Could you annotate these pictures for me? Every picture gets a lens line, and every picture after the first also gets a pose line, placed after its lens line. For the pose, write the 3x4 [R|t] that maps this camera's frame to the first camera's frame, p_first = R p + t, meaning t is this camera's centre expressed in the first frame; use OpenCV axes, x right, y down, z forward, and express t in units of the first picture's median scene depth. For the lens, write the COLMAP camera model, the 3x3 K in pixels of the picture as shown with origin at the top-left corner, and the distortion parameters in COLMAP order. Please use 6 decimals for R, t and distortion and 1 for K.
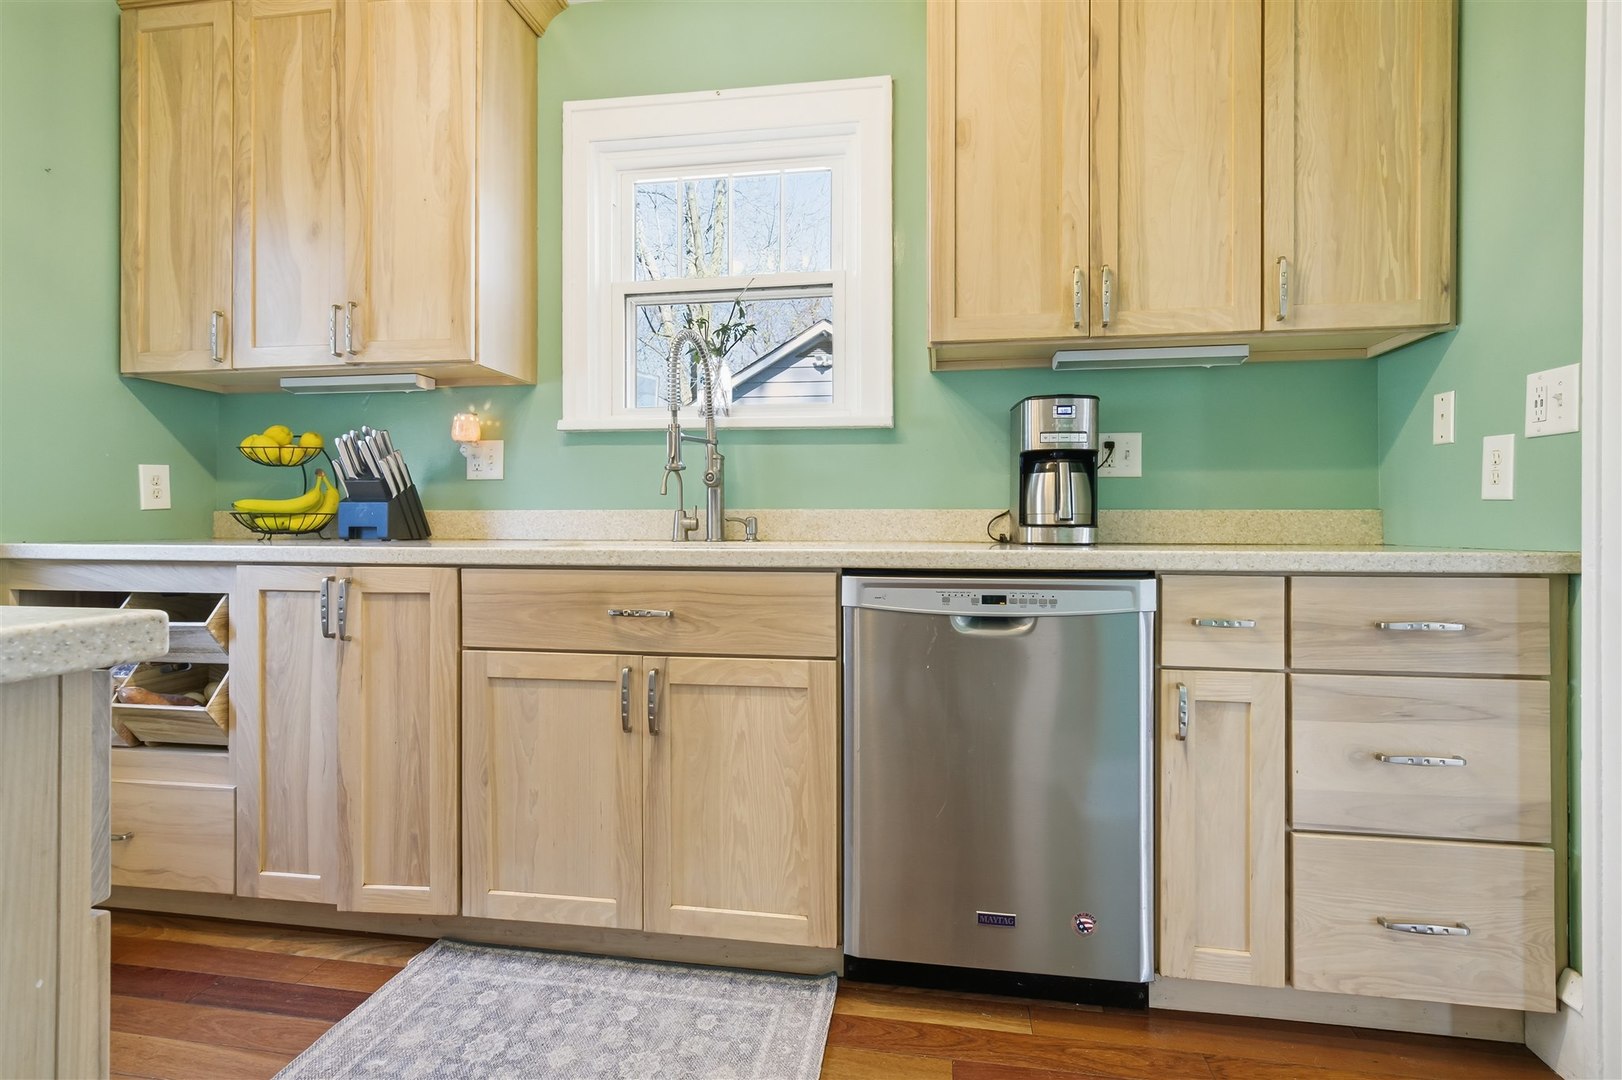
lens RADIAL K [[786.2, 0, 811.6], [0, 786.2, 528.0], [0, 0, 1]] dist [-0.000630, -0.000162]
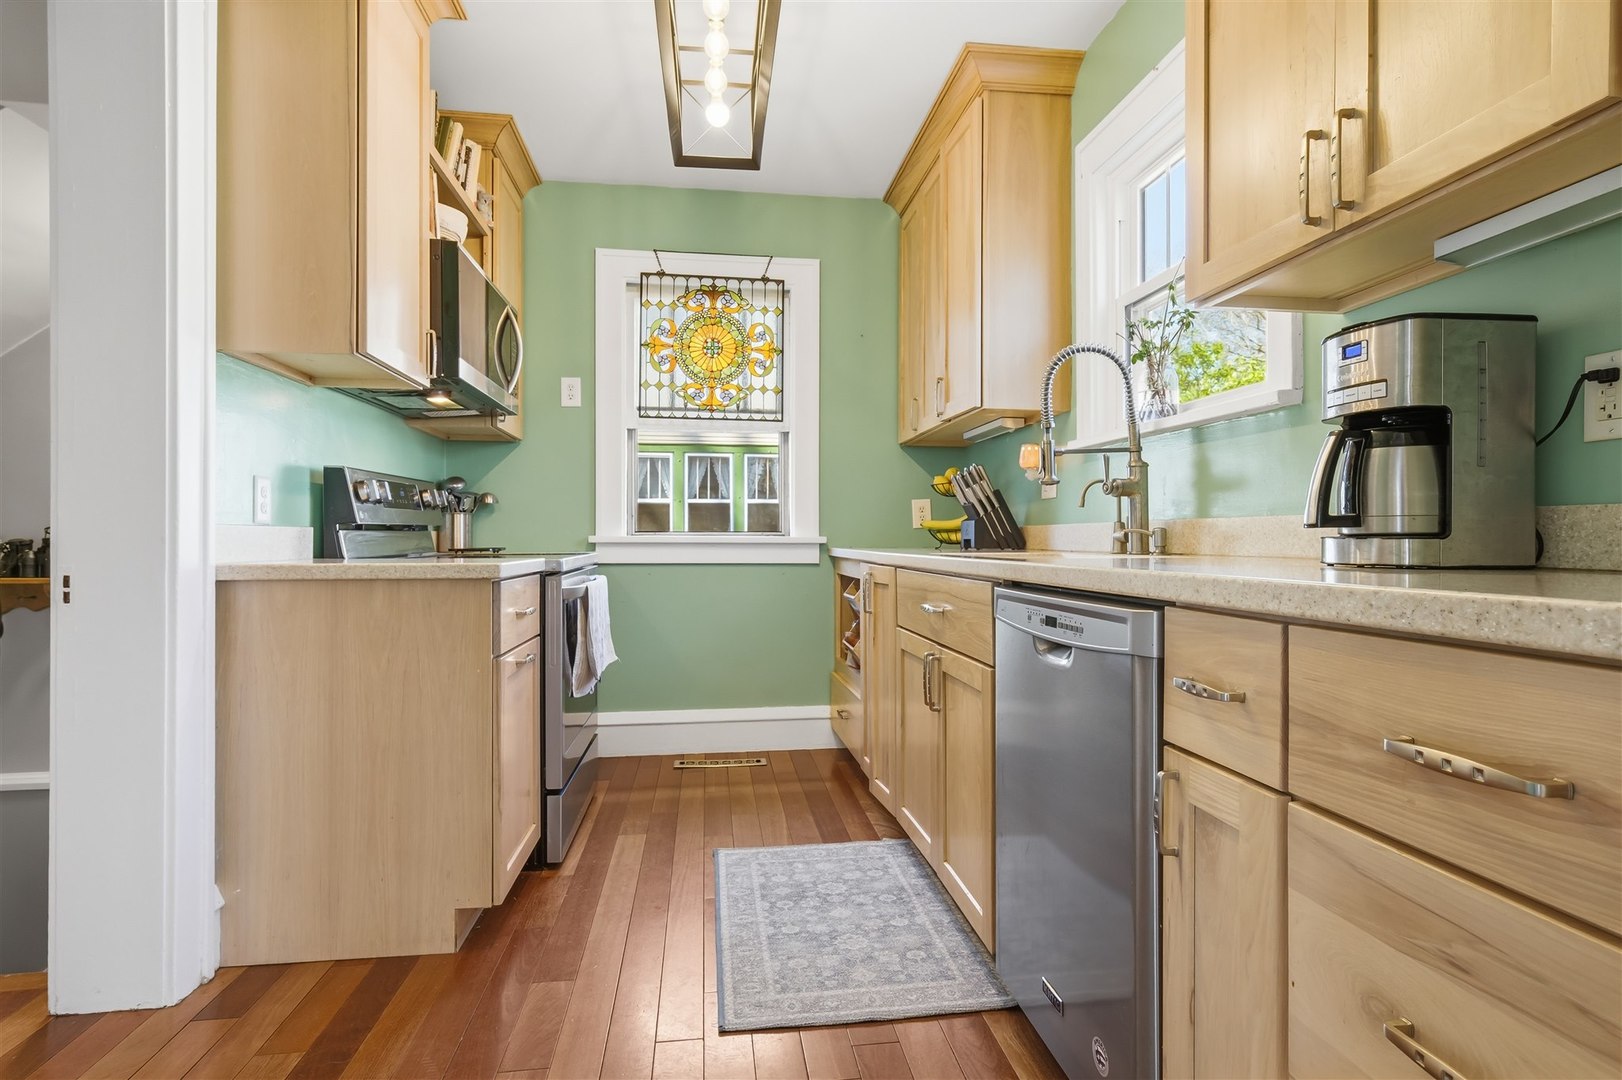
lens RADIAL K [[832.0, 0, 811.0], [0, 832.0, 540.0], [0, 0, 1]] dist [0.001572, -0.000249]
pose [[0.282112, 0.001085, -0.959381, 0.989303], [-0.005603, 0.999984, -0.000517, 0.004011], [0.959365, 0.005522, 0.282114, 0.472257]]
